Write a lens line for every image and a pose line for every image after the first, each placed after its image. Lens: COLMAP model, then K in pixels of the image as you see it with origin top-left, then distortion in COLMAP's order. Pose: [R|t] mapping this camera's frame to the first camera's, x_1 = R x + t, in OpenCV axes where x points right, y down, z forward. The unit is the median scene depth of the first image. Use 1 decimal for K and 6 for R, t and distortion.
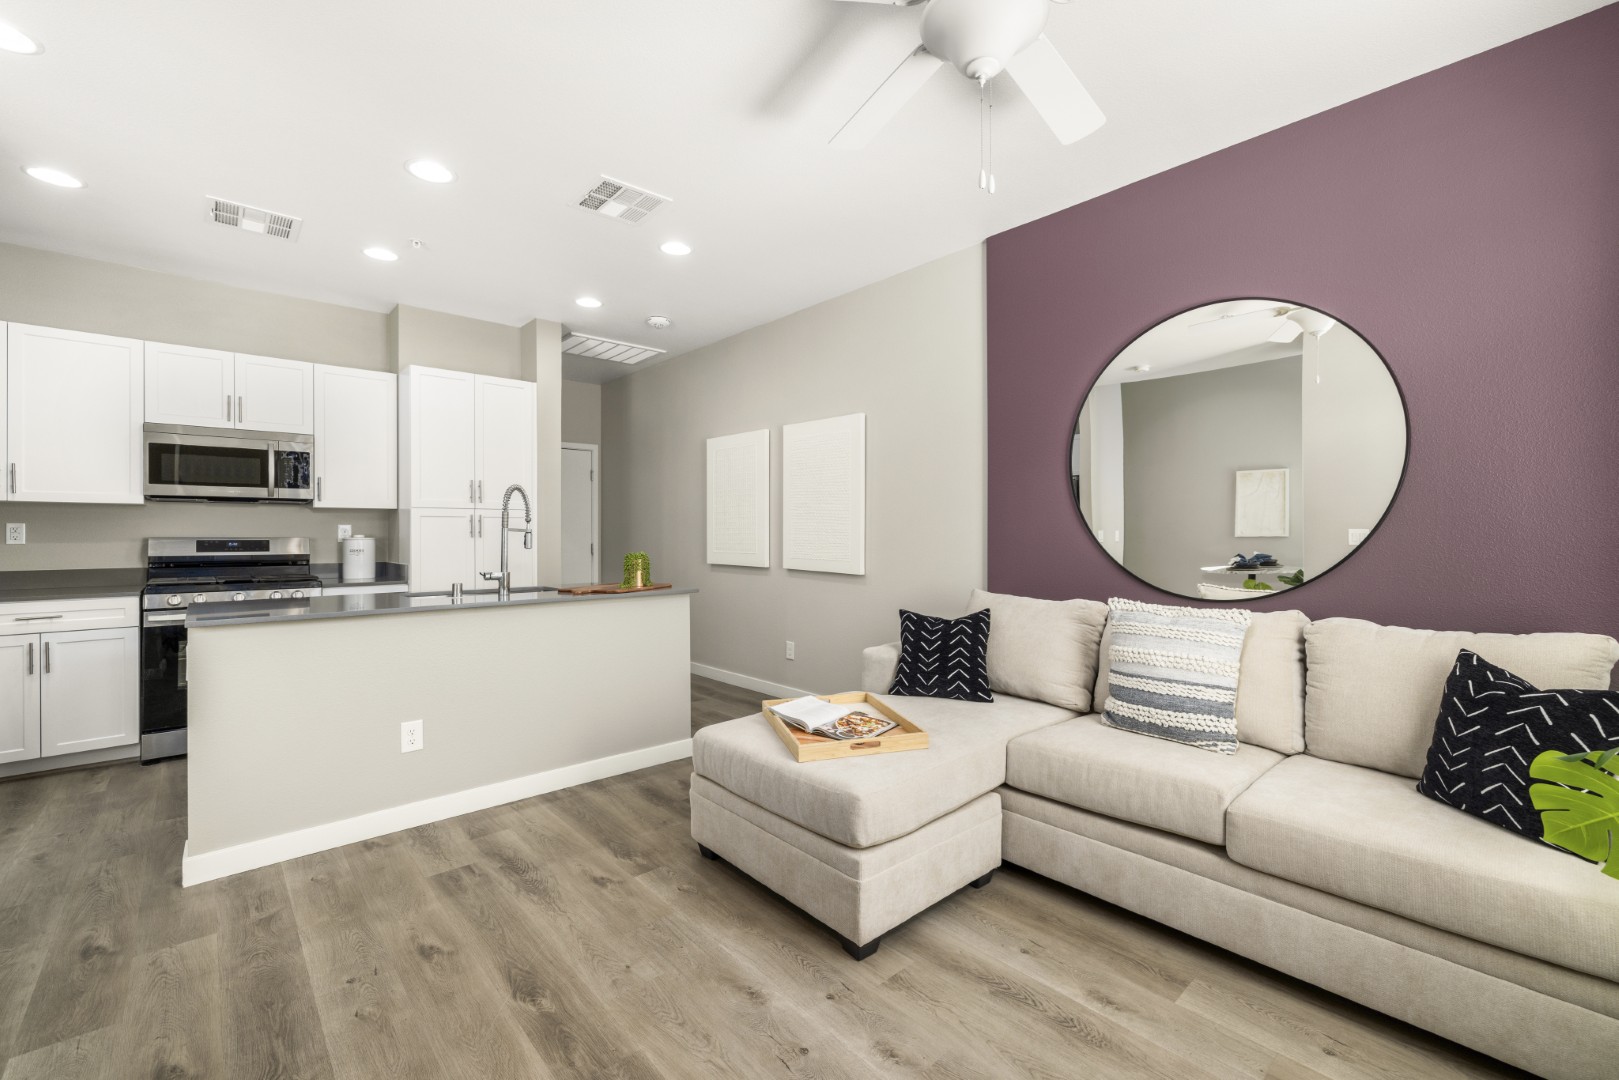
lens RADIAL K [[692.1, 0, 812.2], [0, 692.1, 534.8], [0, 0, 1]] dist [0.001428, 0.000360]
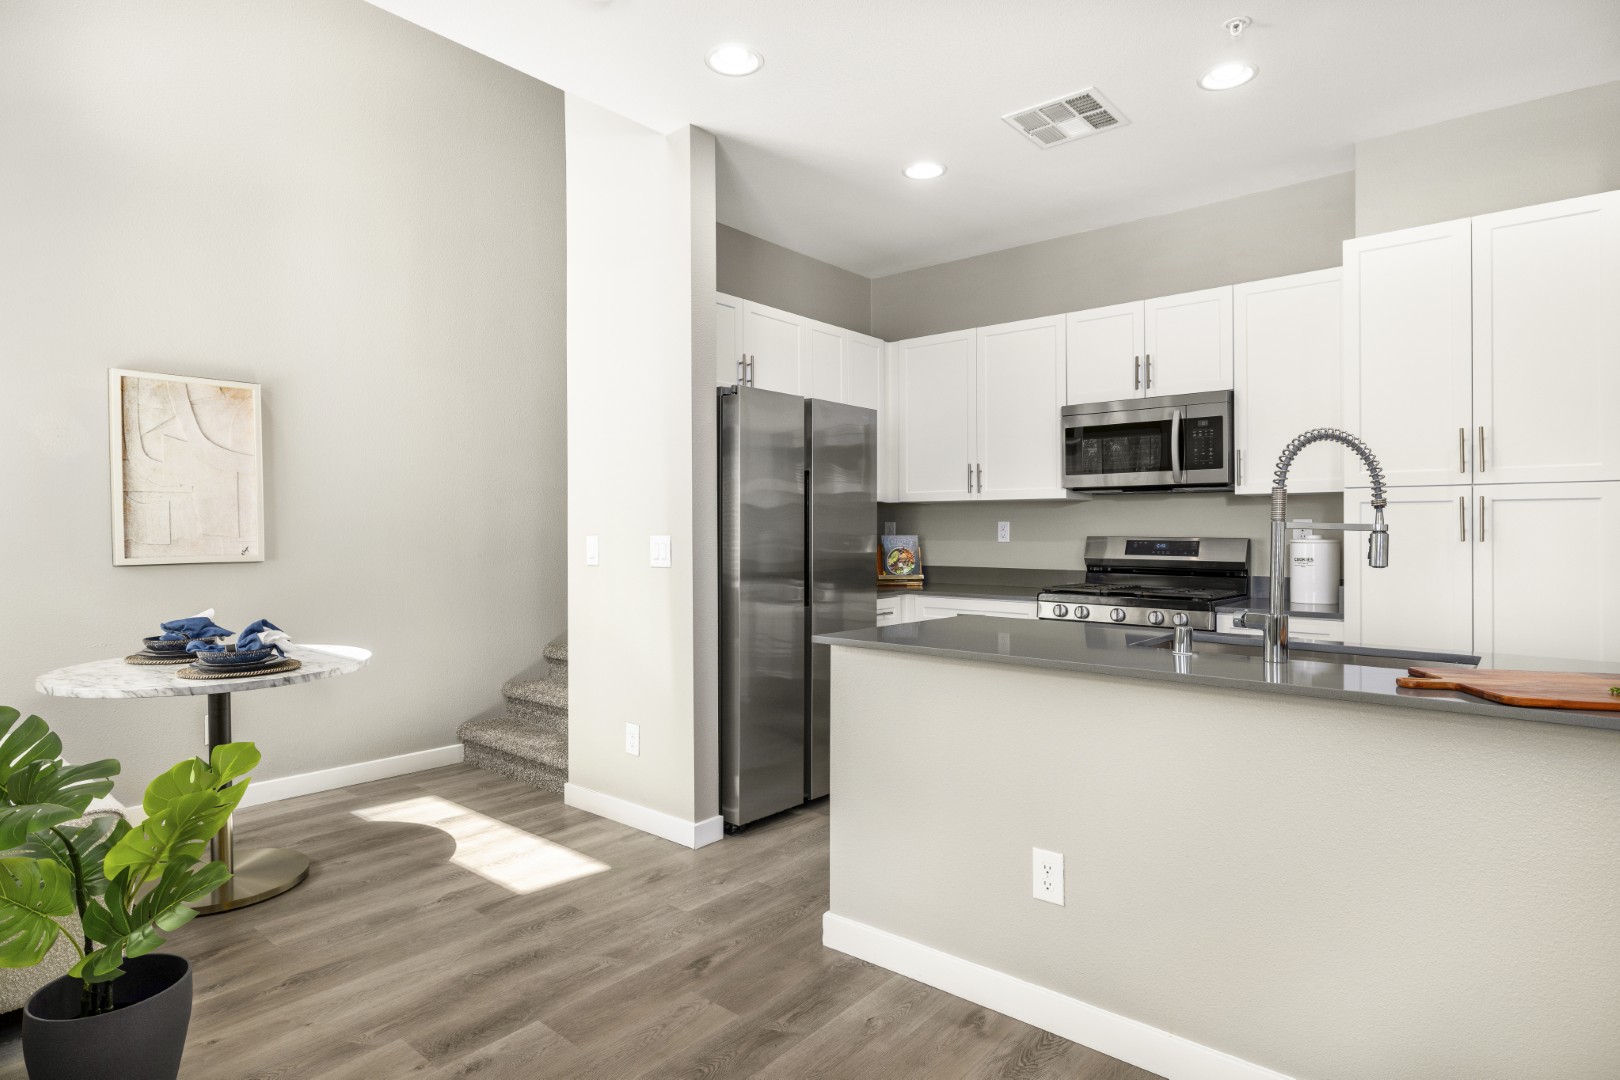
lens RADIAL K [[874.5, 0, 810.0], [0, 874.5, 540.0], [0, 0, 1]] dist [-0.001417, -0.000196]
pose [[0.131425, 0.011530, -0.991259, 0.092992], [-0.004583, 0.999929, 0.011023, -0.002222], [0.991316, 0.003094, 0.131468, 0.496434]]
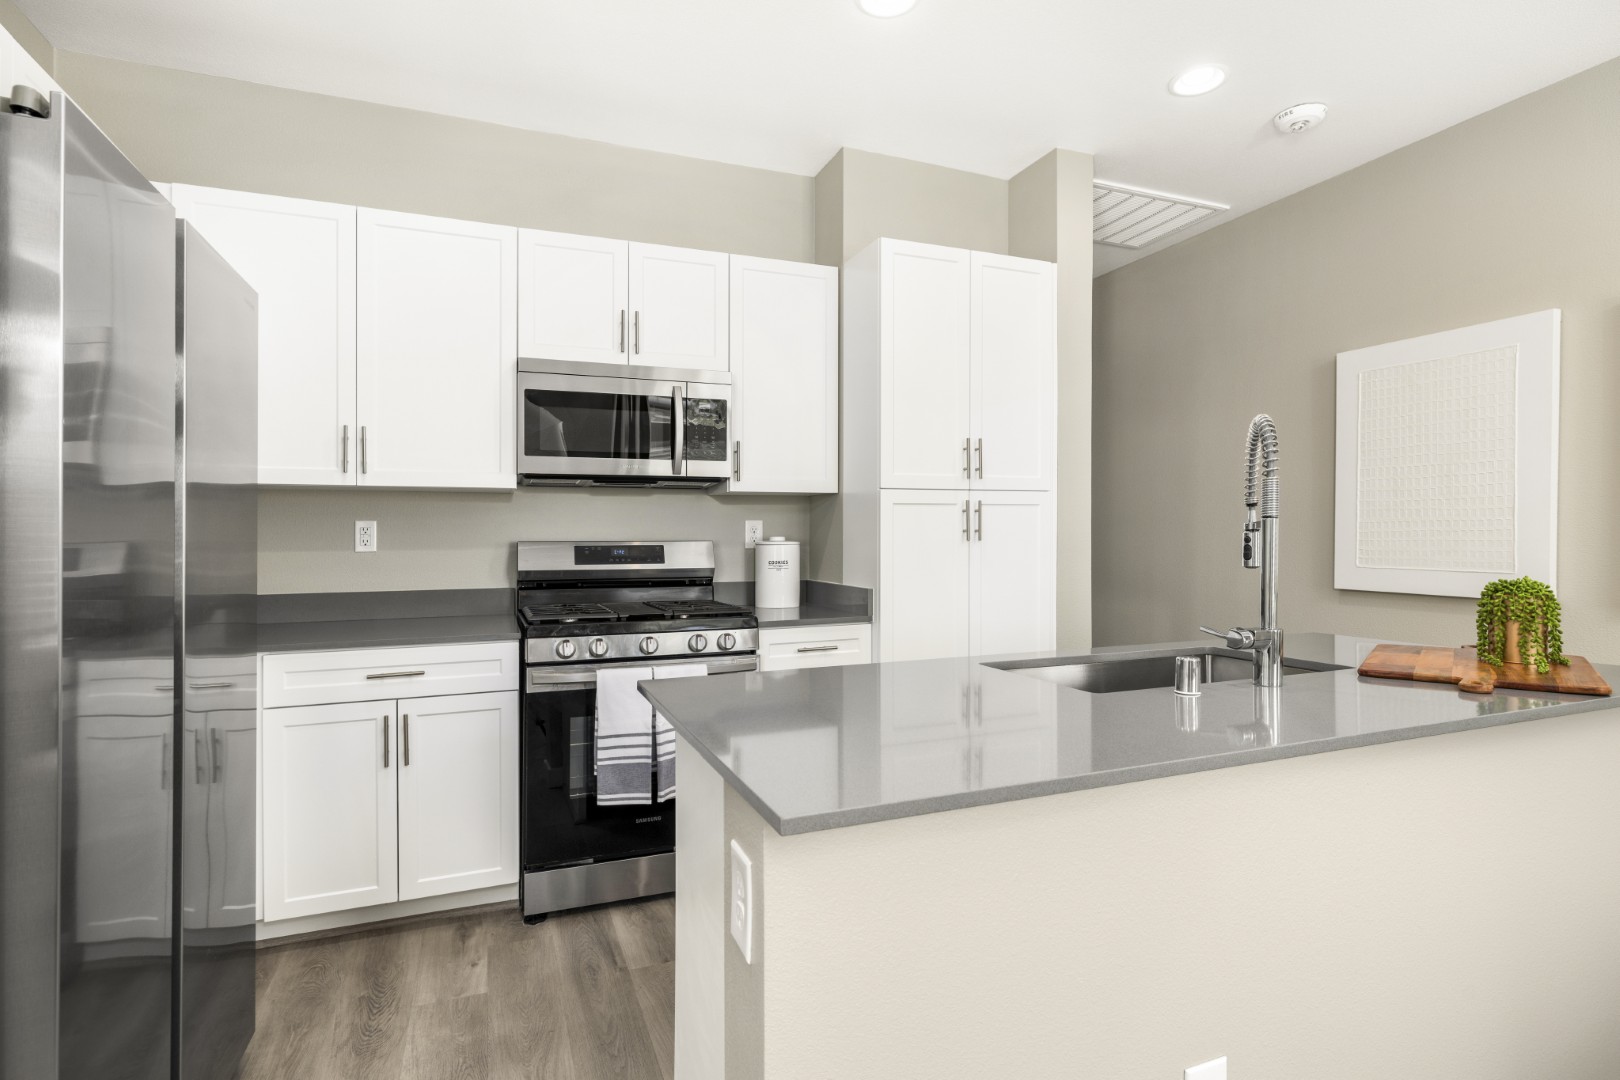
lens RADIAL K [[802.0, 0, 787.6], [0, 802.0, 532.5], [0, 0, 1]] dist [-0.000826, -0.000238]
pose [[0.934921, -0.005168, -0.354817, -0.447984], [0.003855, 0.999983, -0.004409, -0.000478], [0.354834, 0.002754, 0.934925, 0.382651]]
